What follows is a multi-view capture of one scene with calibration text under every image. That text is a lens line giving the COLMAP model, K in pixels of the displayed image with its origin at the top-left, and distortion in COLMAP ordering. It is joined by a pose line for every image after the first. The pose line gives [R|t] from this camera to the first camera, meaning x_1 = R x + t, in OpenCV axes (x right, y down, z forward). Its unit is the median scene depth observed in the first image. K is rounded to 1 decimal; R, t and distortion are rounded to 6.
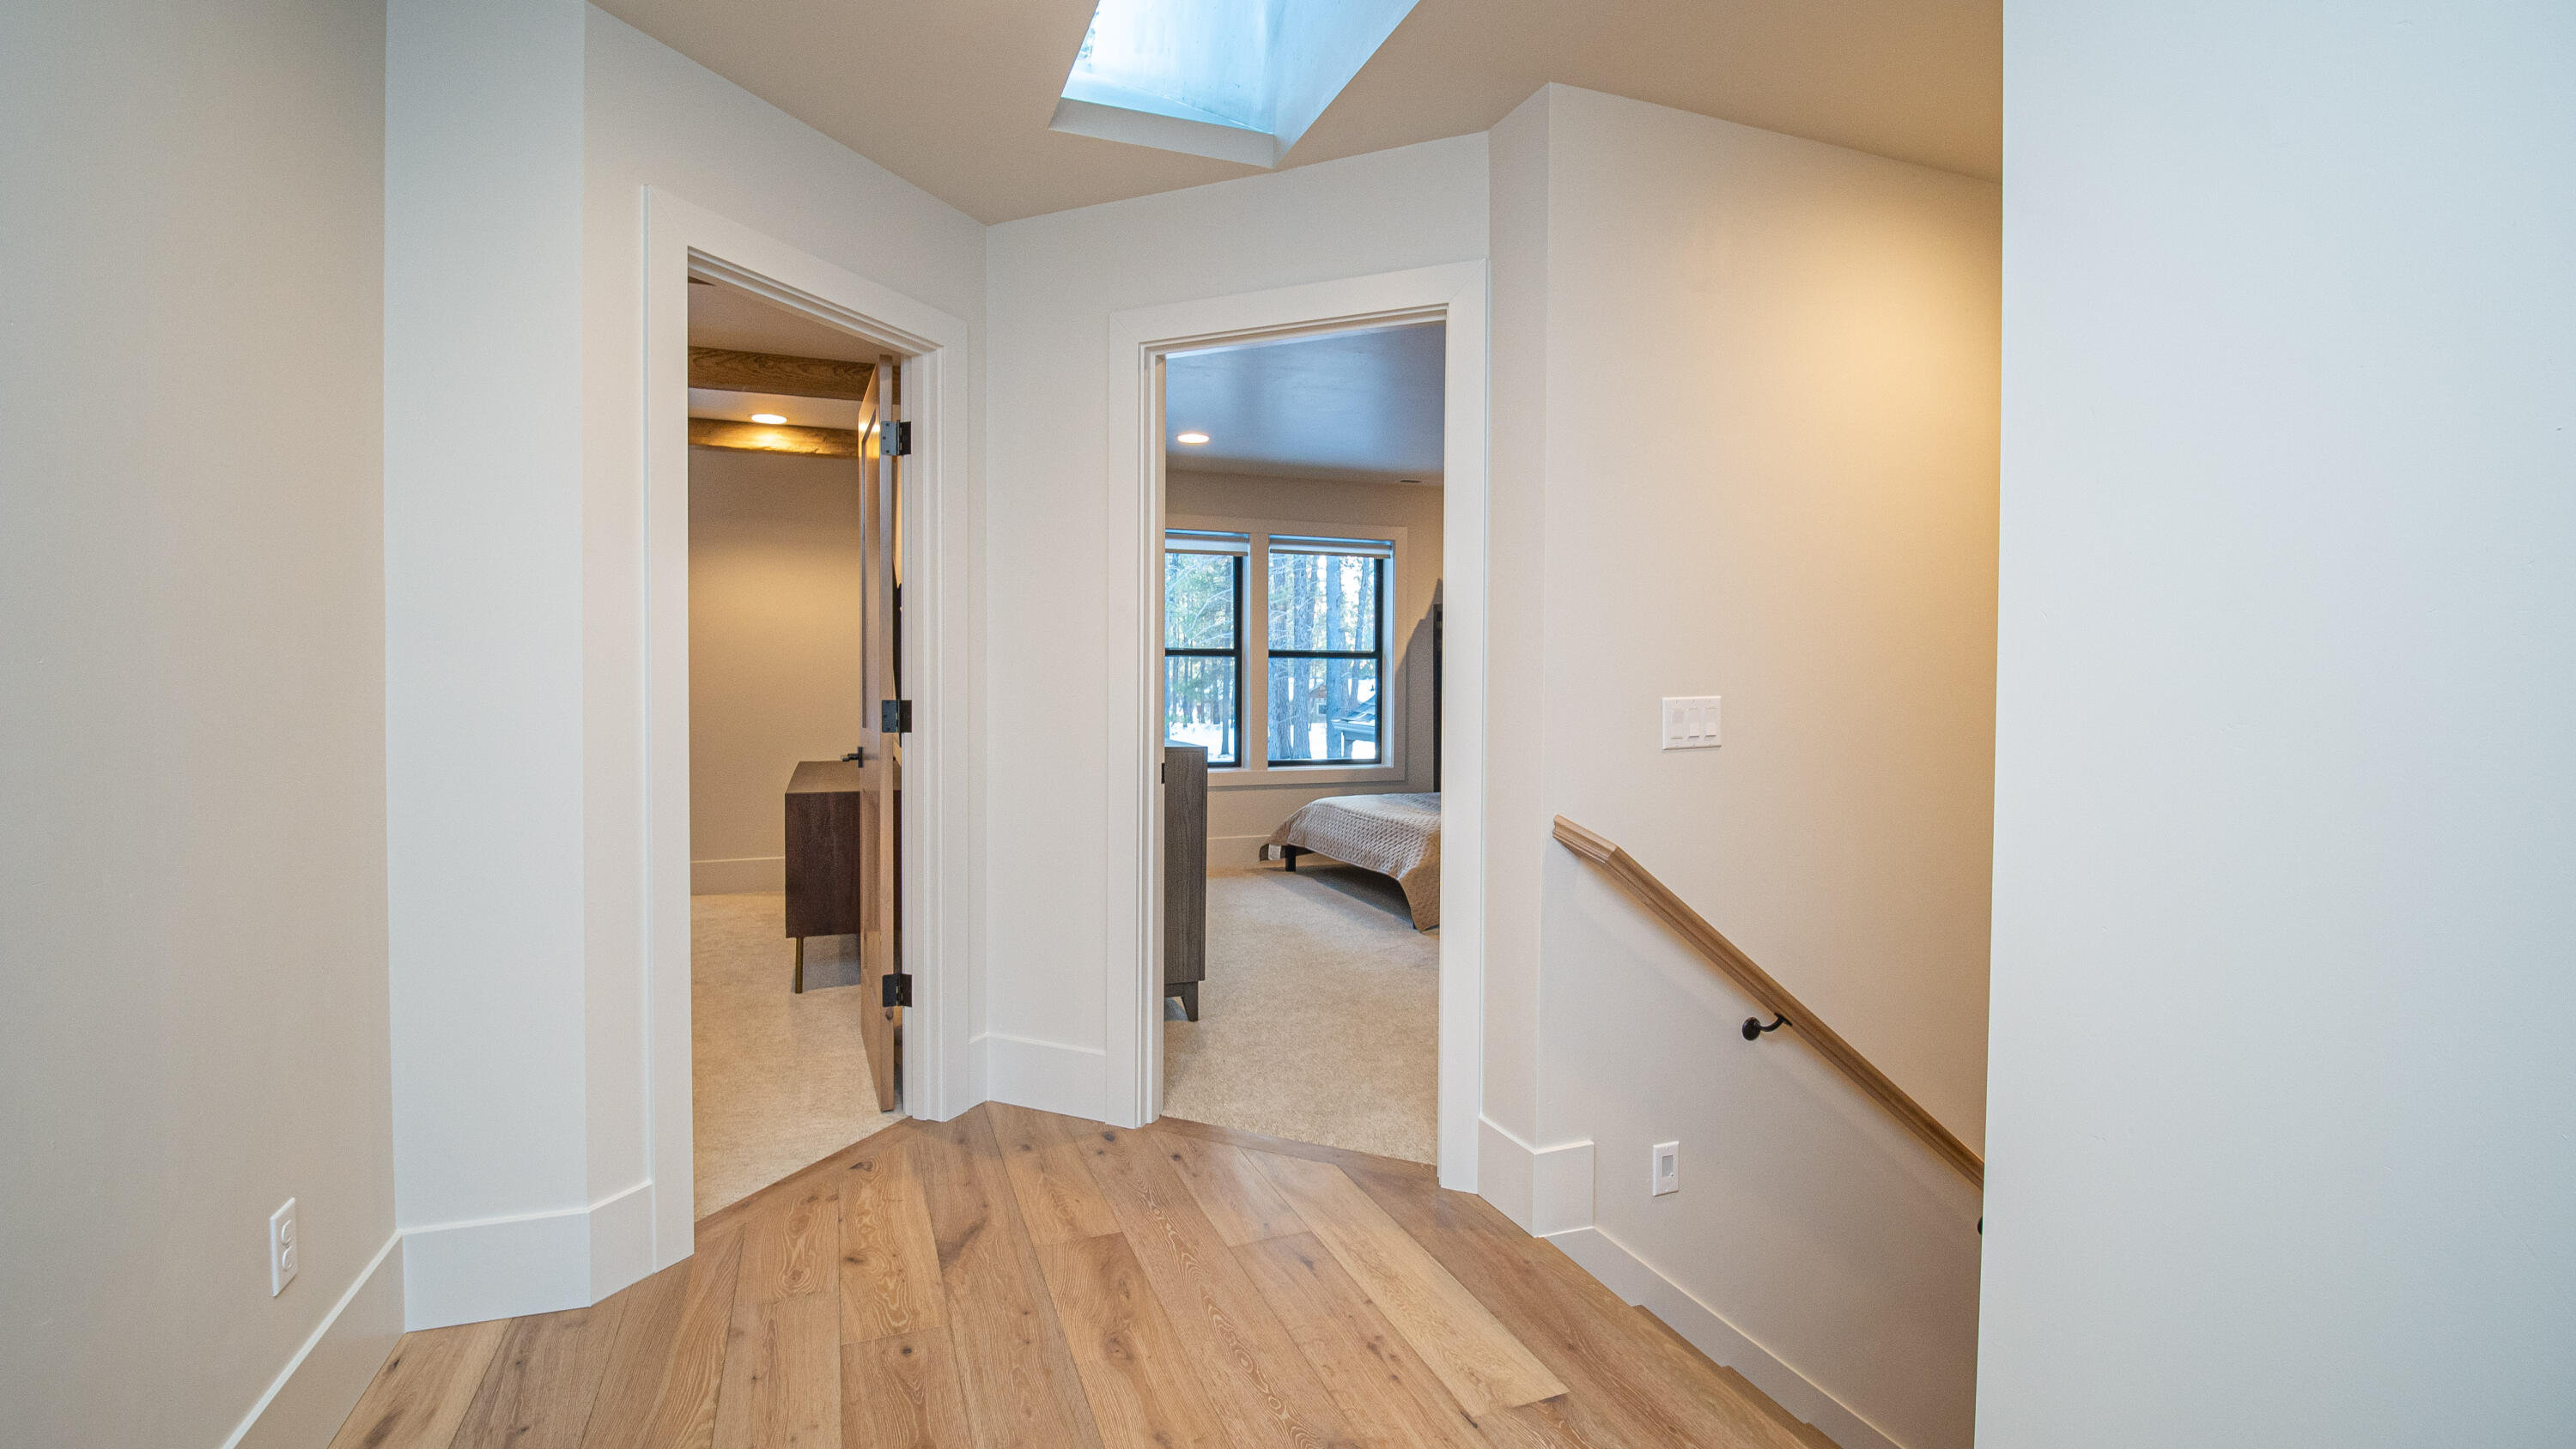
lens RADIAL K [[1171.4, 0, 1291.4], [0, 1171.4, 710.2], [0, 0, 1]] dist [-0.013081, -0.000730]
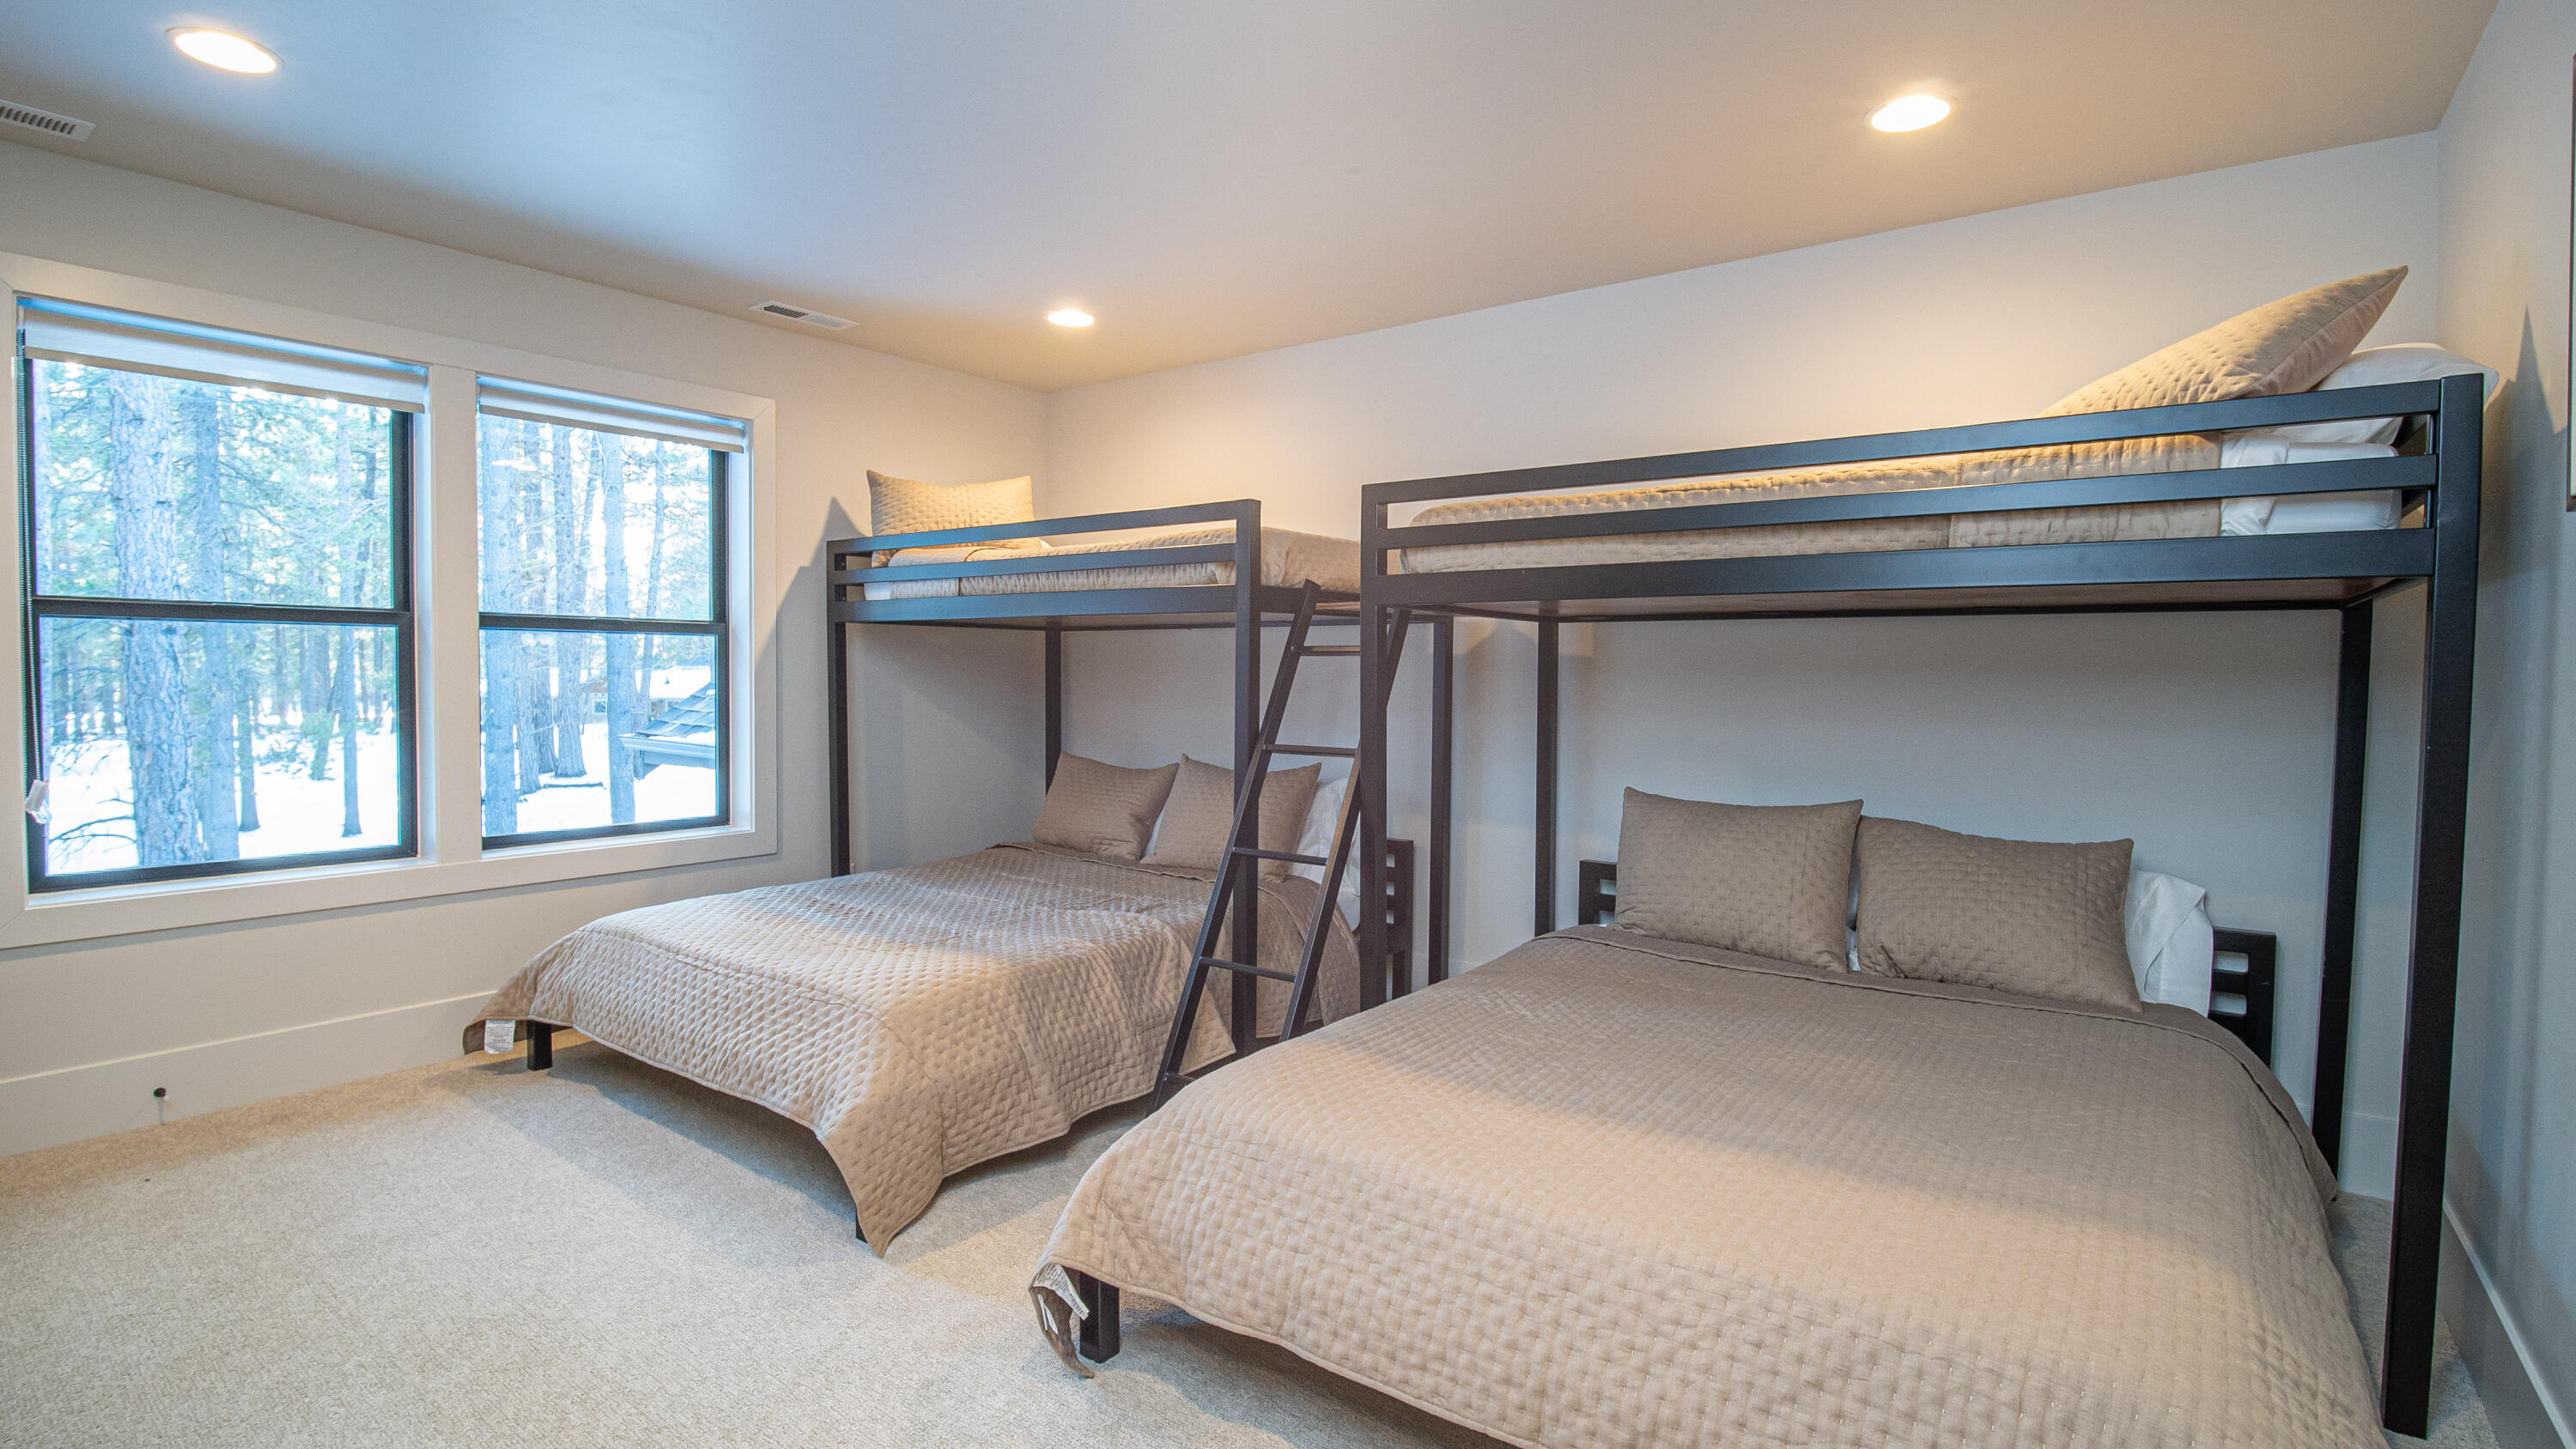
lens RADIAL K [[1171.4, 0, 1263.5], [0, 1171.4, 712.9], [0, 0, 1]] dist [-0.013081, -0.000730]
pose [[0.855521, -0.013893, 0.517582, 0.007762], [0.009058, 0.999889, 0.011867, -0.011409], [-0.517690, -0.005464, 0.855551, 0.408111]]
